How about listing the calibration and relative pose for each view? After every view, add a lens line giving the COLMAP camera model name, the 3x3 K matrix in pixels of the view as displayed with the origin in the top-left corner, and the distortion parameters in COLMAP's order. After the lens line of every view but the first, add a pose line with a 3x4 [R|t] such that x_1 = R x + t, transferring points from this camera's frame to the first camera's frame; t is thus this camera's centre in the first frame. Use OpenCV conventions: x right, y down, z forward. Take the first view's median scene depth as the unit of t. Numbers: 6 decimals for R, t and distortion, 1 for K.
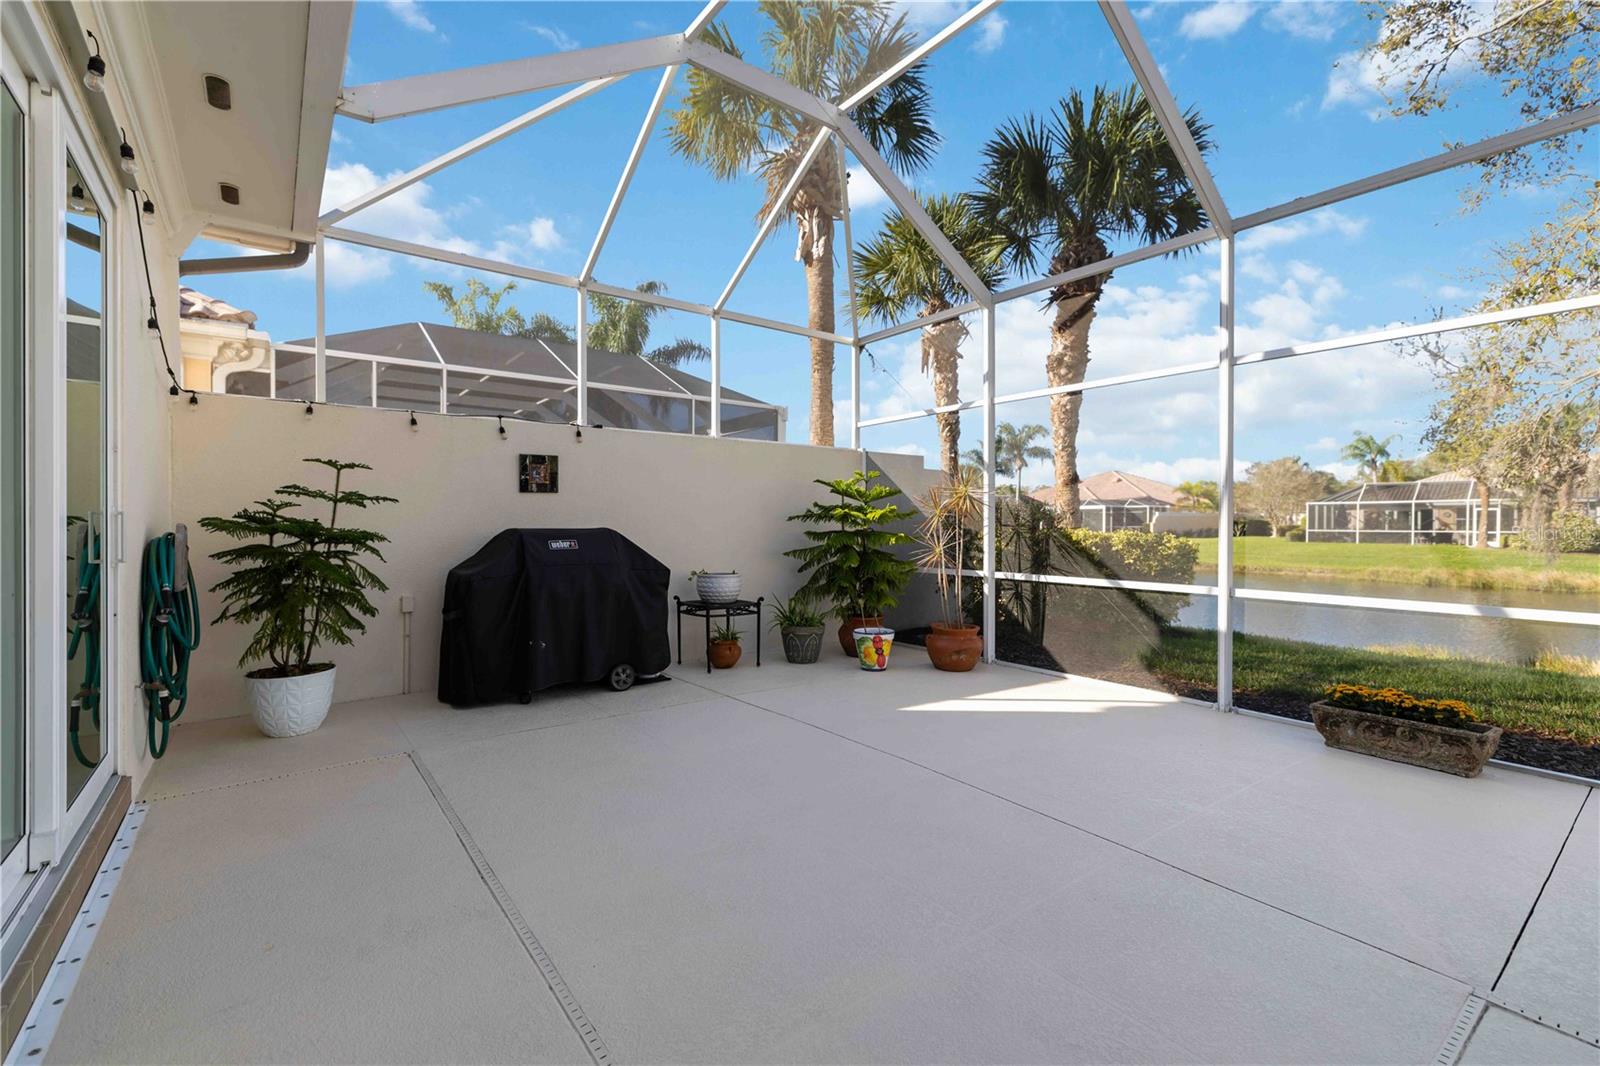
lens RADIAL K [[707.4, 0, 791.4], [0, 707.4, 523.5], [0, 0, 1]] dist [0.000203, 0.000034]
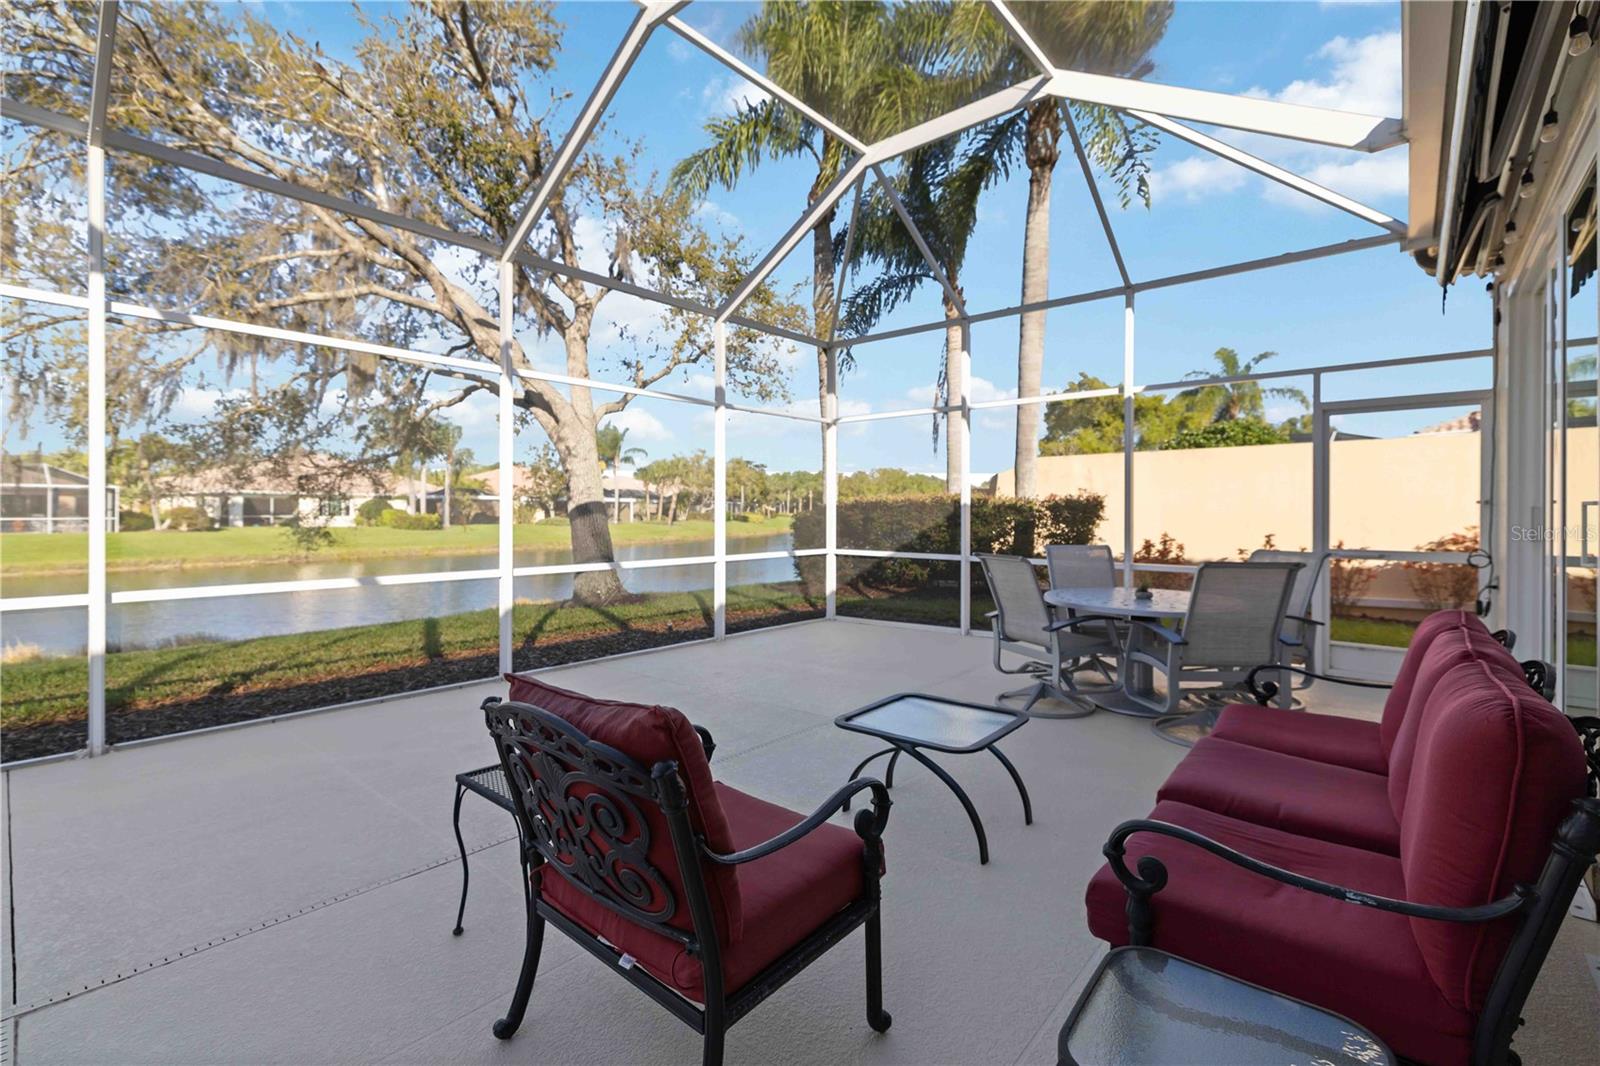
lens RADIAL K [[707.4, 0, 786.4], [0, 707.4, 533.8], [0, 0, 1]] dist [0.000203, 0.000034]
pose [[-0.196426, -0.033179, 0.979957, -0.292151], [0.000864, 0.999421, 0.034011, -0.001091], [-0.980518, 0.007527, -0.196283, 0.408472]]
